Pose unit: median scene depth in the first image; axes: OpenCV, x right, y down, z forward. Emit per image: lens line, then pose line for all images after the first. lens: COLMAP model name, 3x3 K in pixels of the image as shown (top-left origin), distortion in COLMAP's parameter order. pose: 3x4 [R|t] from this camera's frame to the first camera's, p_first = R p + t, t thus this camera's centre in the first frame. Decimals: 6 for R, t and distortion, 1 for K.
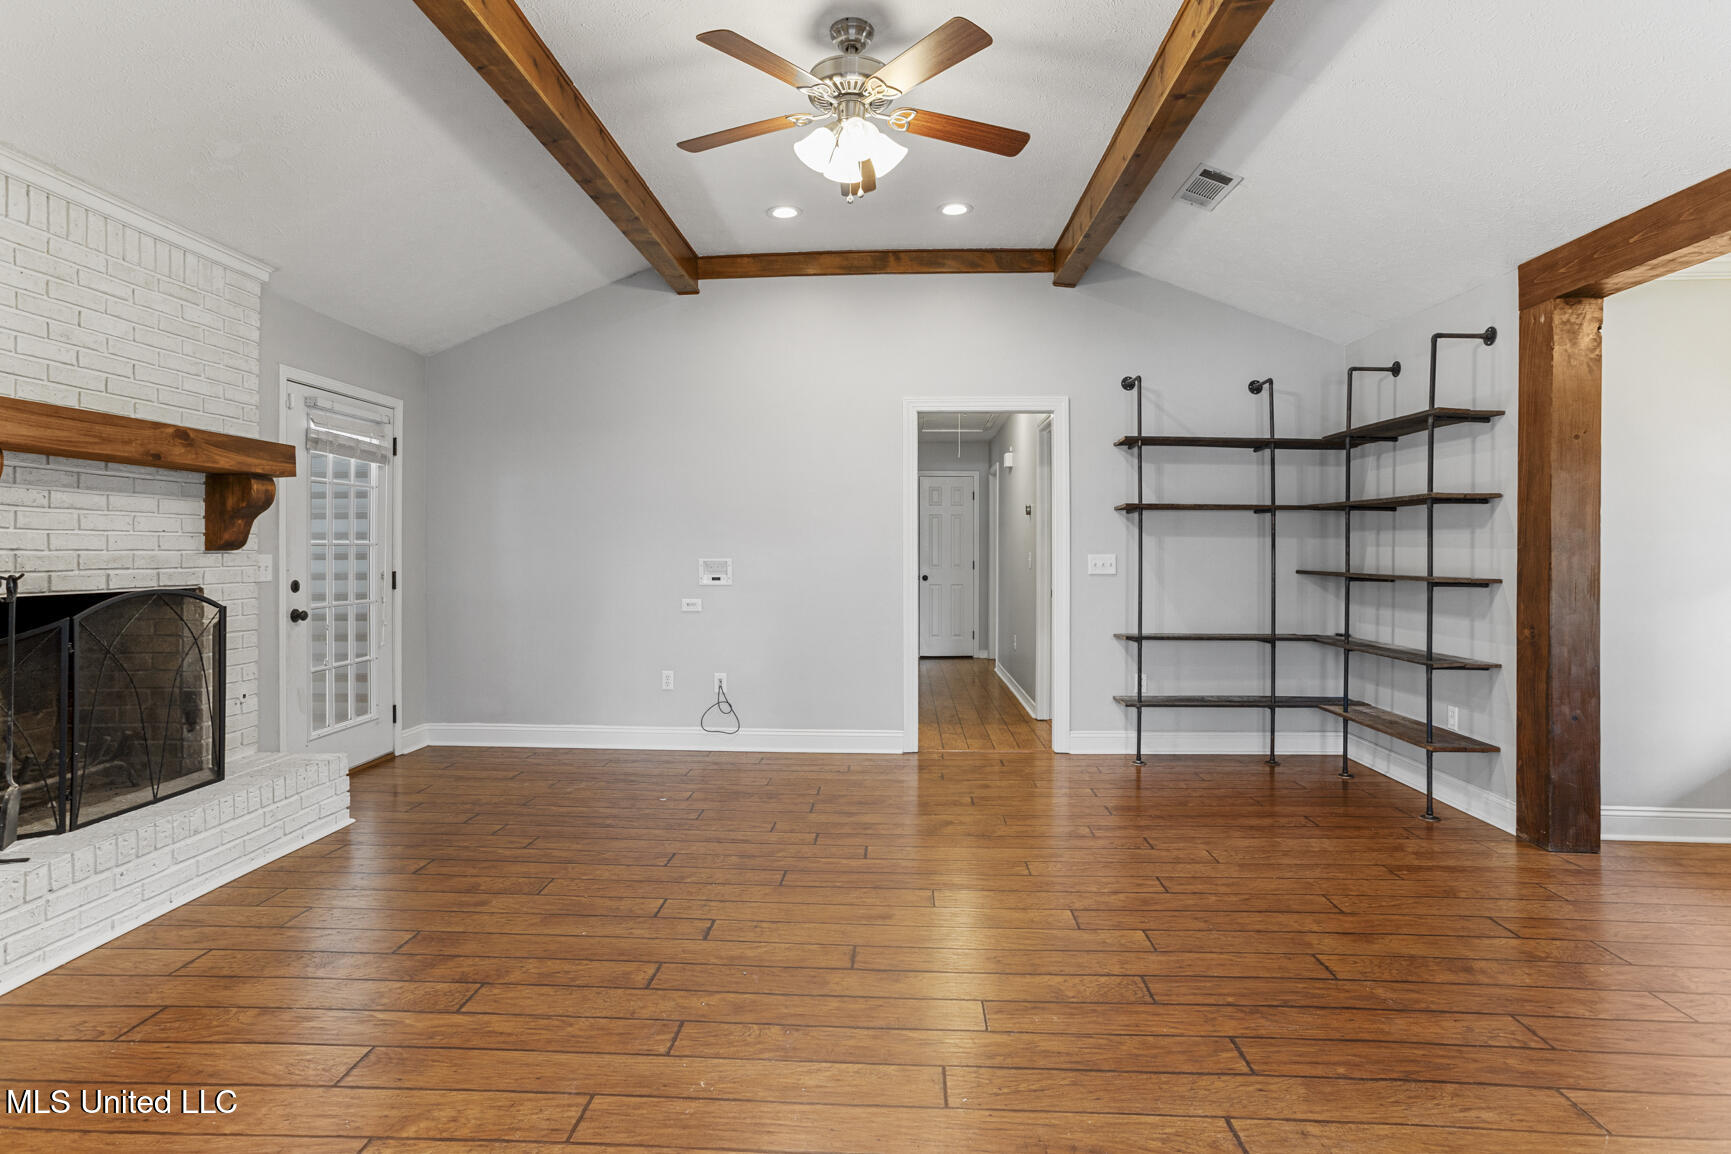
lens RADIAL K [[890.4, 0, 863.3], [0, 890.4, 541.3], [0, 0, 1]] dist [-0.096999, 0.088052]
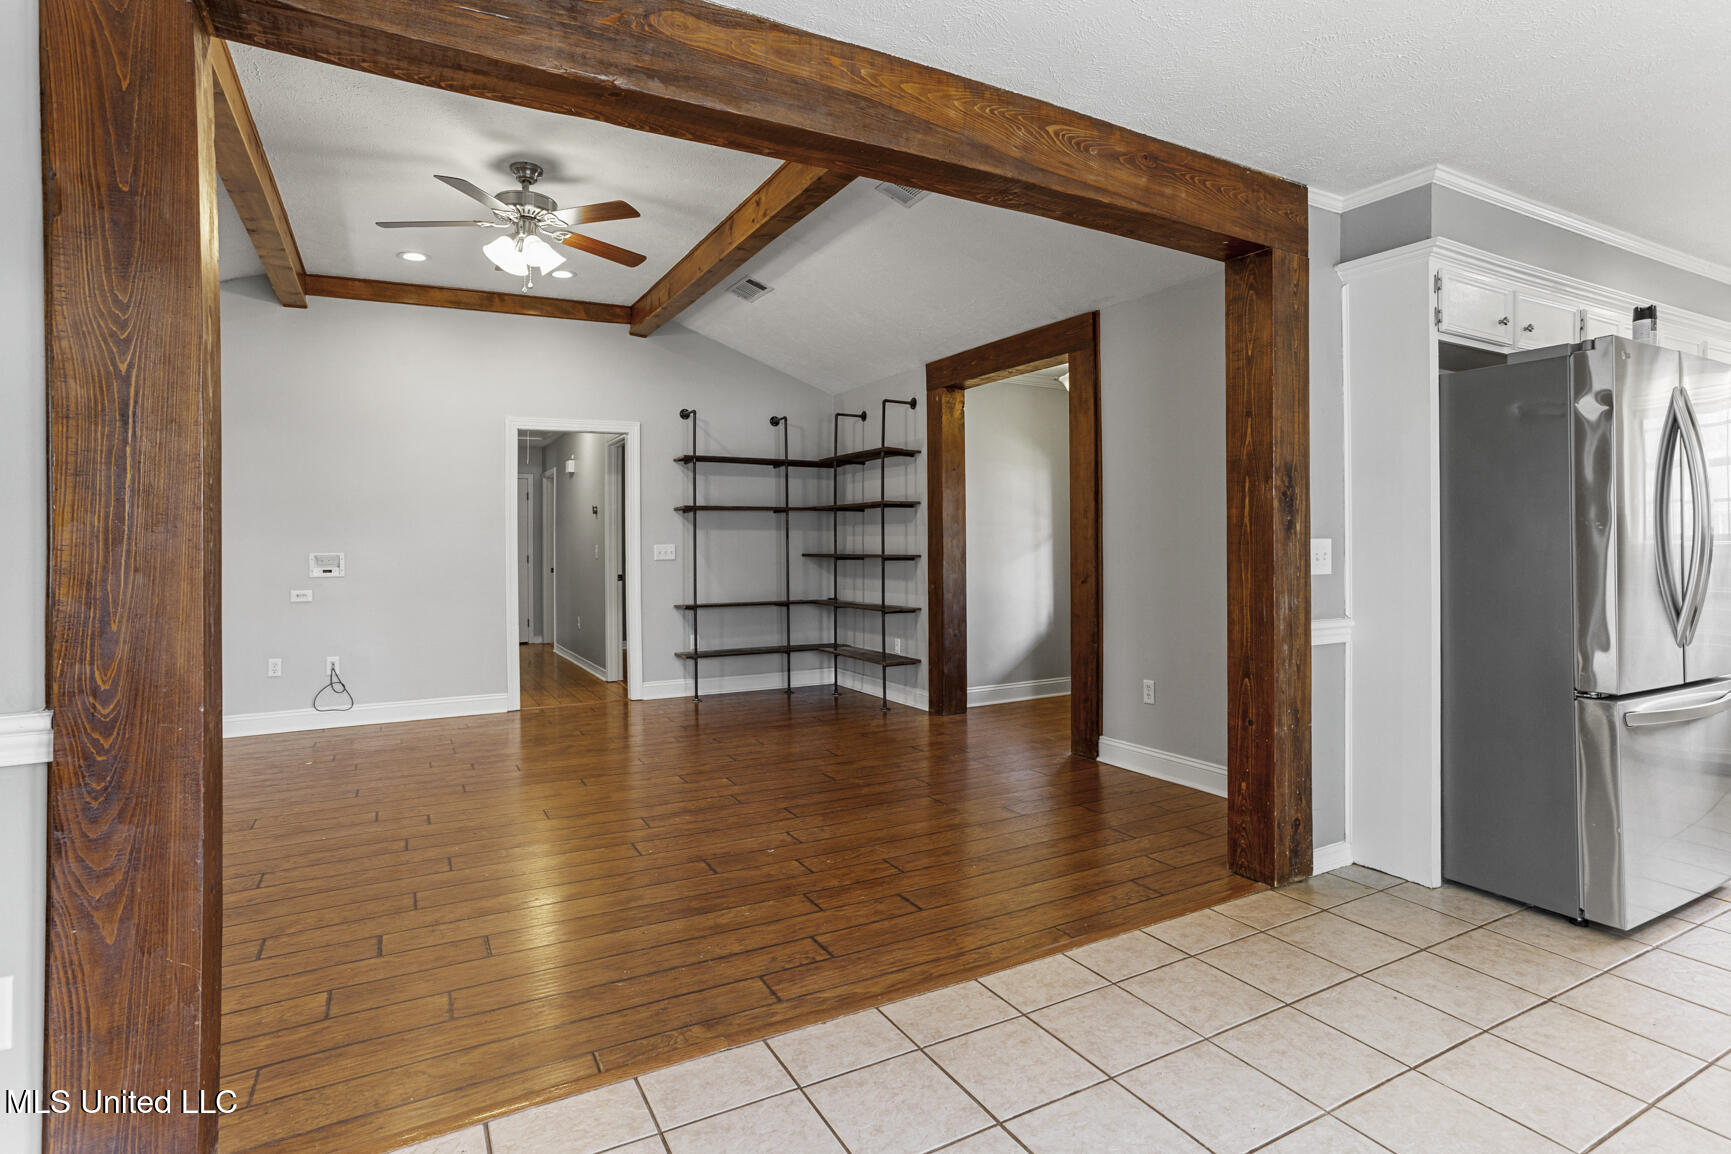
lens RADIAL K [[890.4, 0, 863.3], [0, 890.4, 541.3], [0, 0, 1]] dist [-0.096999, 0.088052]
pose [[0.856385, -0.011081, 0.516218, -0.190859], [0.009612, 0.999939, 0.005519, 0.007602], [-0.516248, 0.000235, 0.856439, -0.330659]]
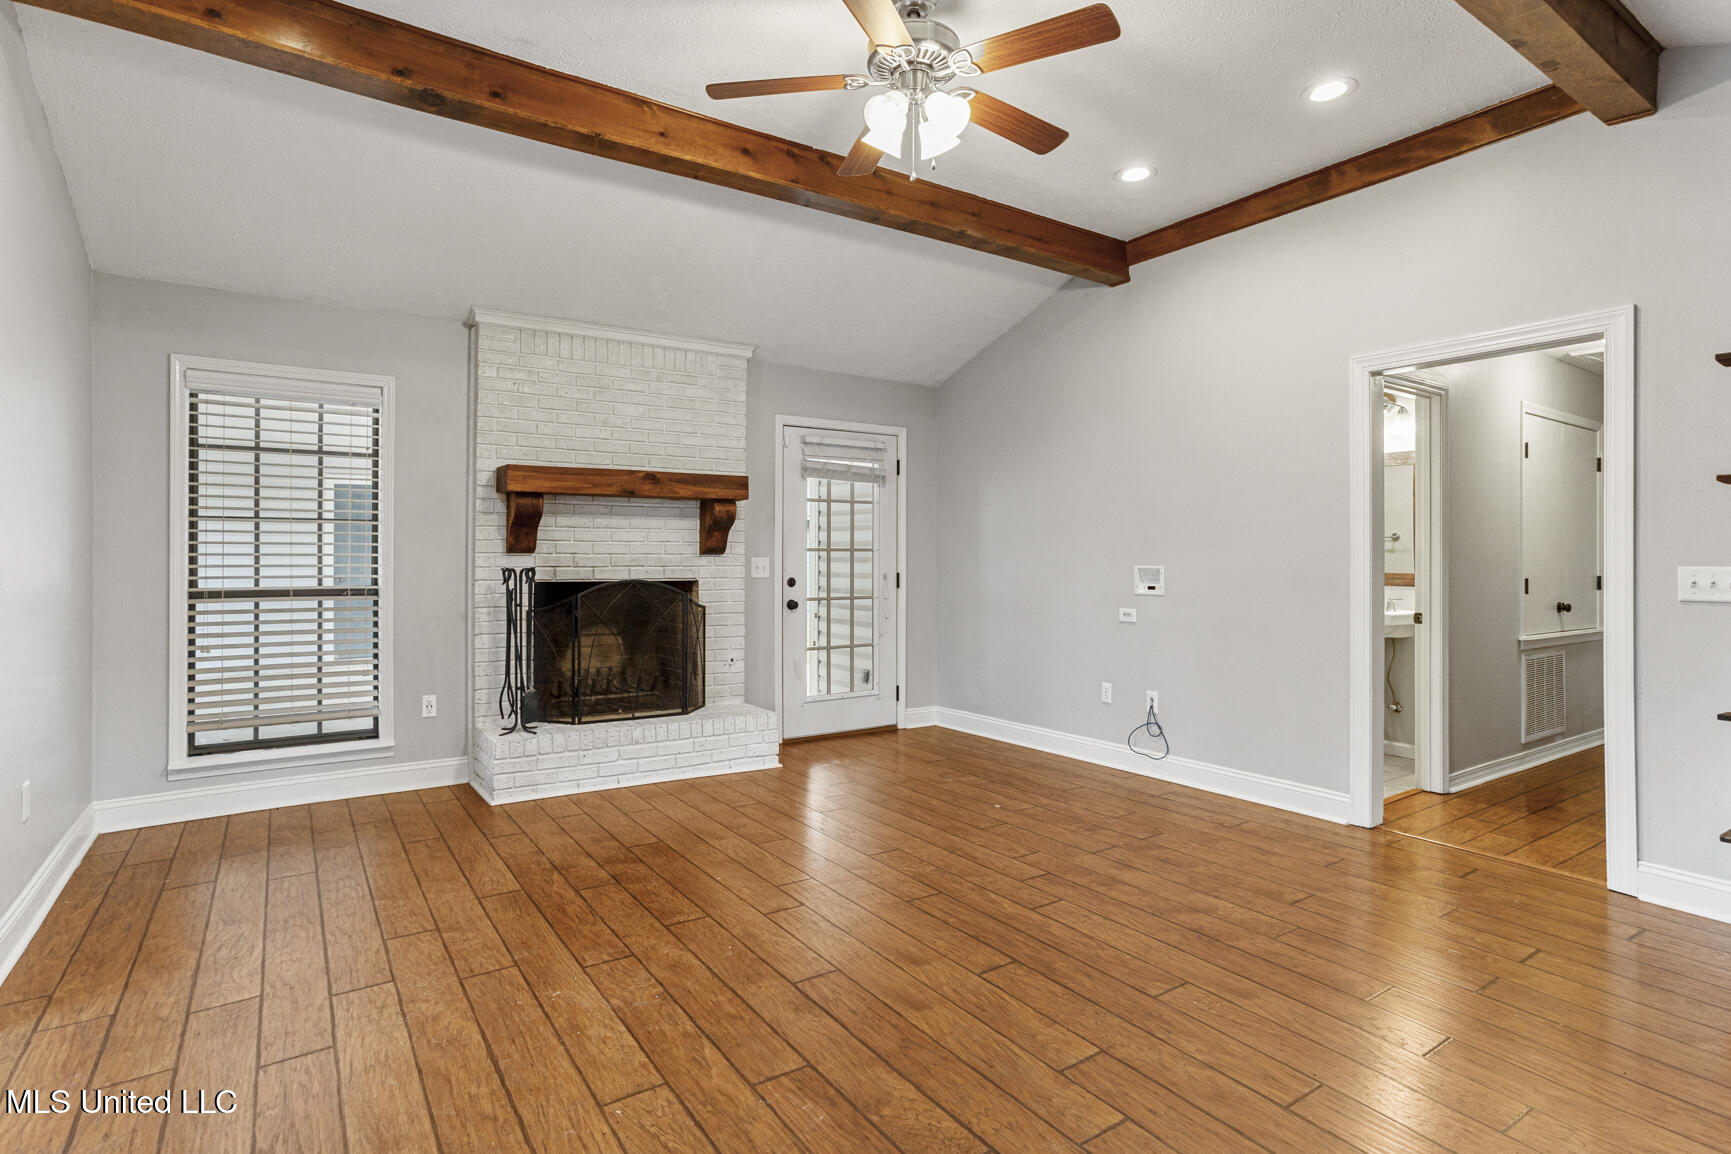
lens RADIAL K [[890.4, 0, 863.3], [0, 890.4, 541.3], [0, 0, 1]] dist [-0.096999, 0.088052]
pose [[0.603436, -0.009494, -0.797355, 0.489081], [0.003785, 0.999952, -0.009042, 0.002550], [0.797402, 0.002439, 0.603443, 0.283005]]
